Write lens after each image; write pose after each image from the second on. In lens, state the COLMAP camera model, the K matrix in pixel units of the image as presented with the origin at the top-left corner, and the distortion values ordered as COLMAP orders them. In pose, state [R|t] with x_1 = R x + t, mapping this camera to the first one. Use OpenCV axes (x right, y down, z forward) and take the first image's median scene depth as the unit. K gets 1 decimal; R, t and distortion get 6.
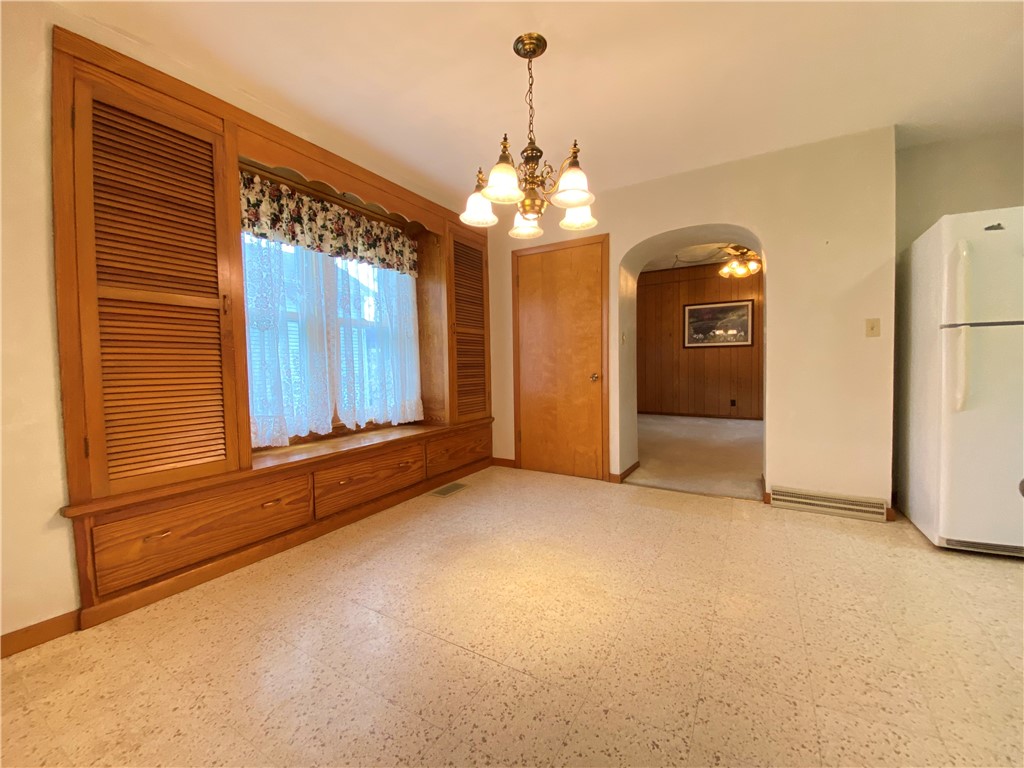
lens RADIAL K [[409.6, 0, 504.4], [0, 409.6, 383.7], [0, 0, 1]] dist [0.010831, -0.015473]
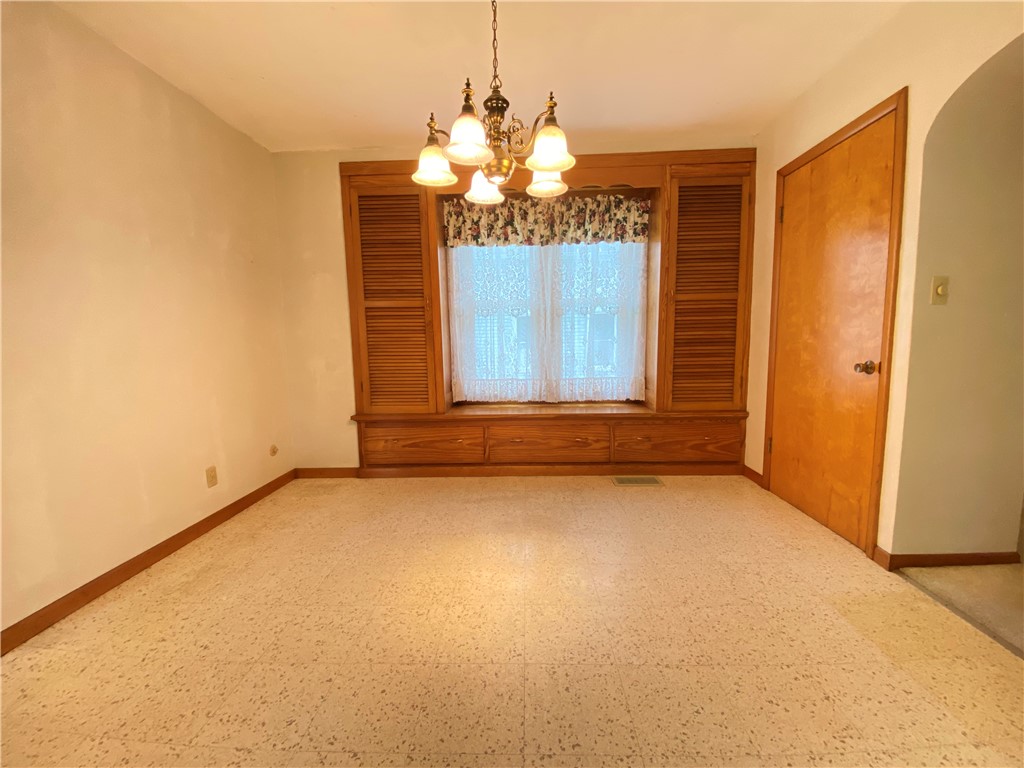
lens RADIAL K [[409.6, 0, 521.3], [0, 409.6, 380.6], [0, 0, 1]] dist [0.010831, -0.015473]
pose [[0.483671, 0.096857, -0.869874, 0.528747], [-0.029138, 0.995089, 0.094598, -0.039838], [0.874765, -0.020408, 0.484118, 0.364314]]
